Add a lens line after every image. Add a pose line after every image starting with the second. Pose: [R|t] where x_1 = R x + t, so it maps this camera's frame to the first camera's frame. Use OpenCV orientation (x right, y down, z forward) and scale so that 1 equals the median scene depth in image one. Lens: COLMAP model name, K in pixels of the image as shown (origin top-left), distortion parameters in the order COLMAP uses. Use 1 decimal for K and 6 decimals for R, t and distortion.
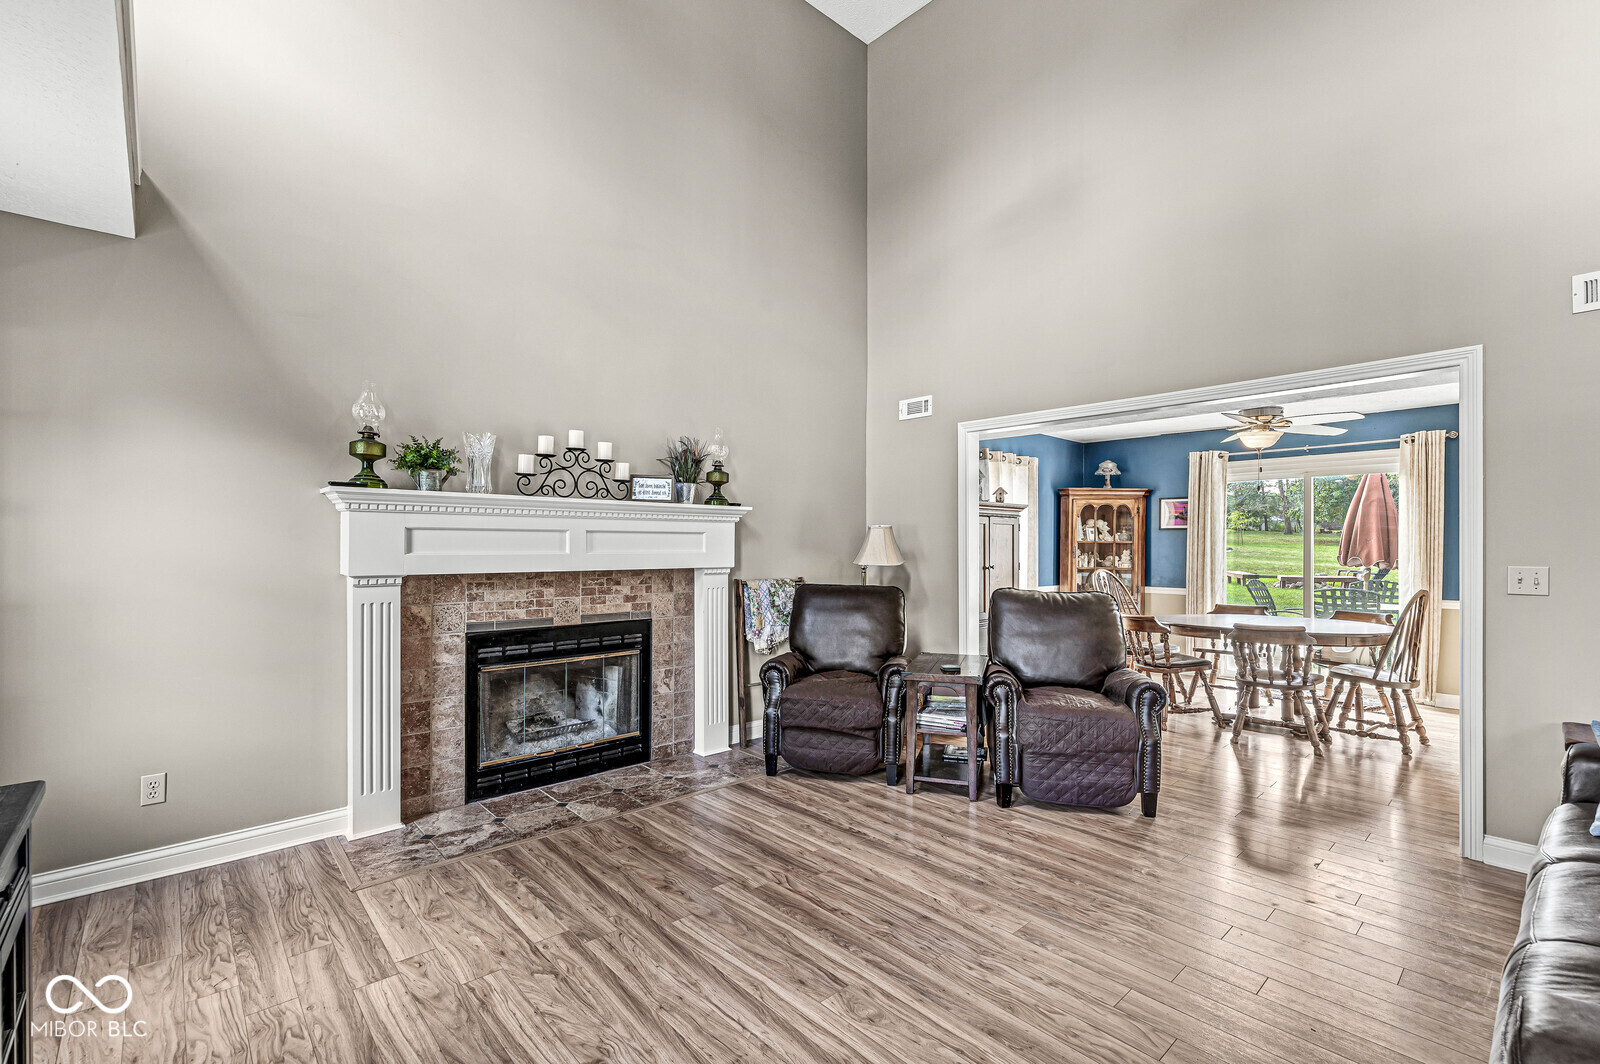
lens RADIAL K [[697.2, 0, 798.4], [0, 697.2, 541.5], [0, 0, 1]] dist [-0.002468, -0.000252]
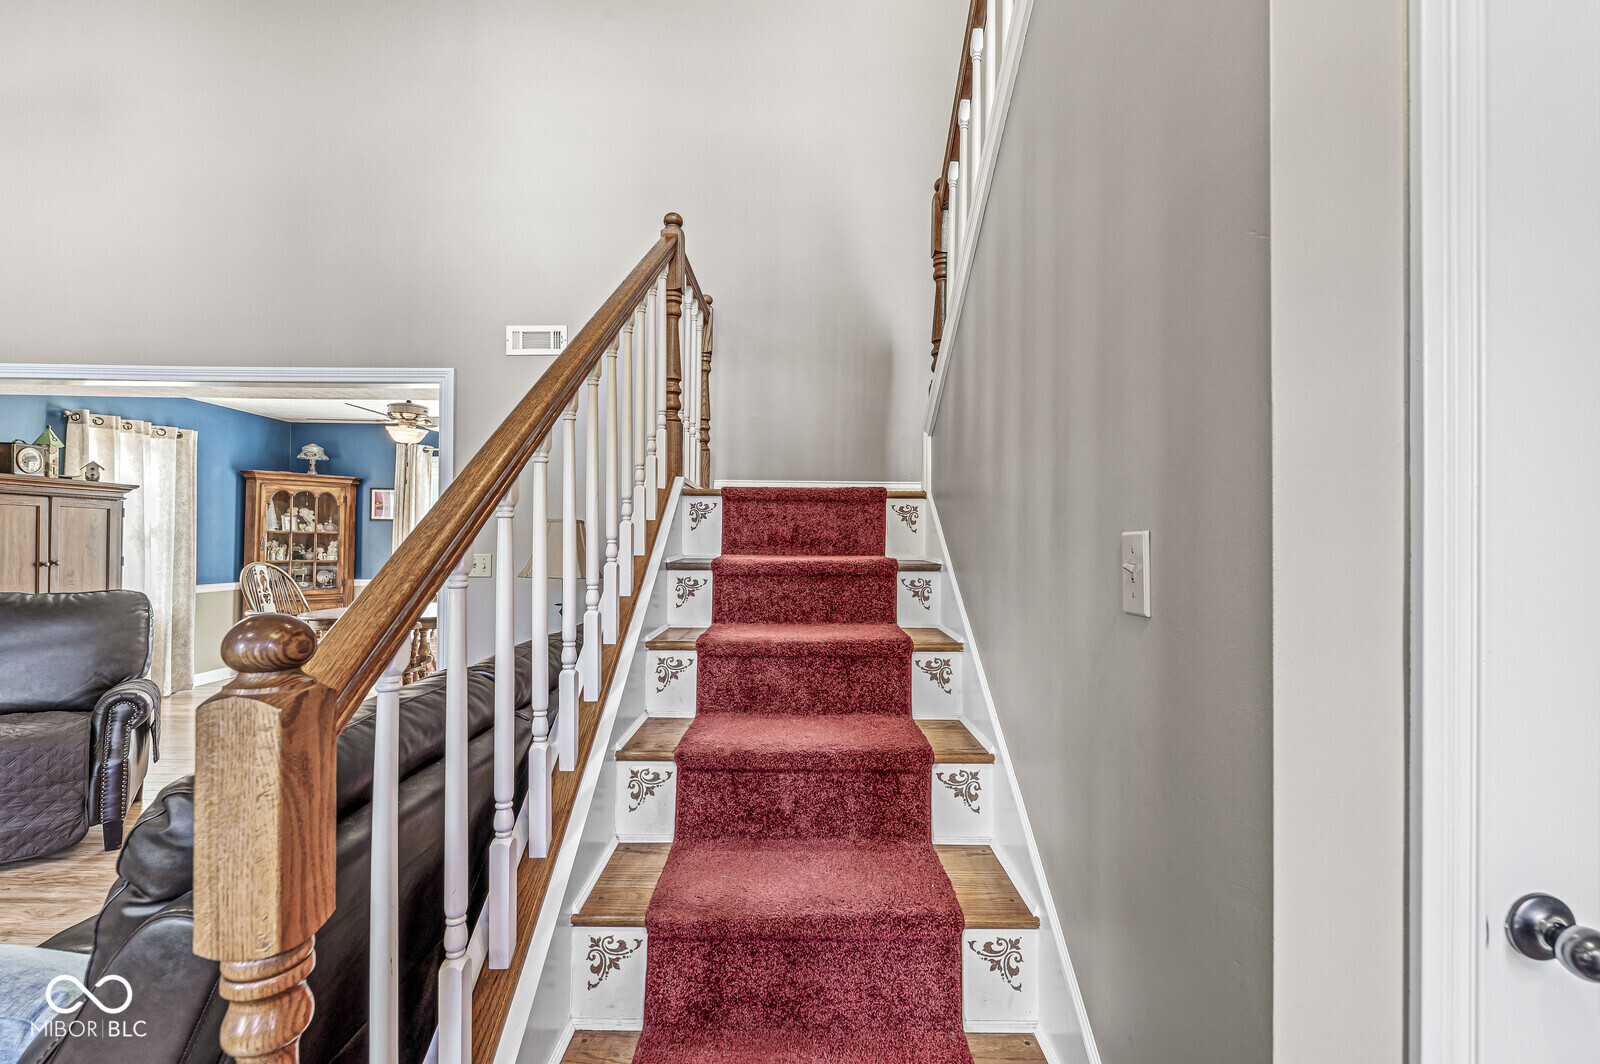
lens RADIAL K [[697.2, 0, 794.0], [0, 697.2, 535.8], [0, 0, 1]] dist [-0.002468, -0.000252]
pose [[0.663234, 0.007358, 0.748376, 0.247157], [-0.009981, 0.999950, -0.000986, -0.000410], [-0.748346, -0.006816, 0.663274, -0.116728]]
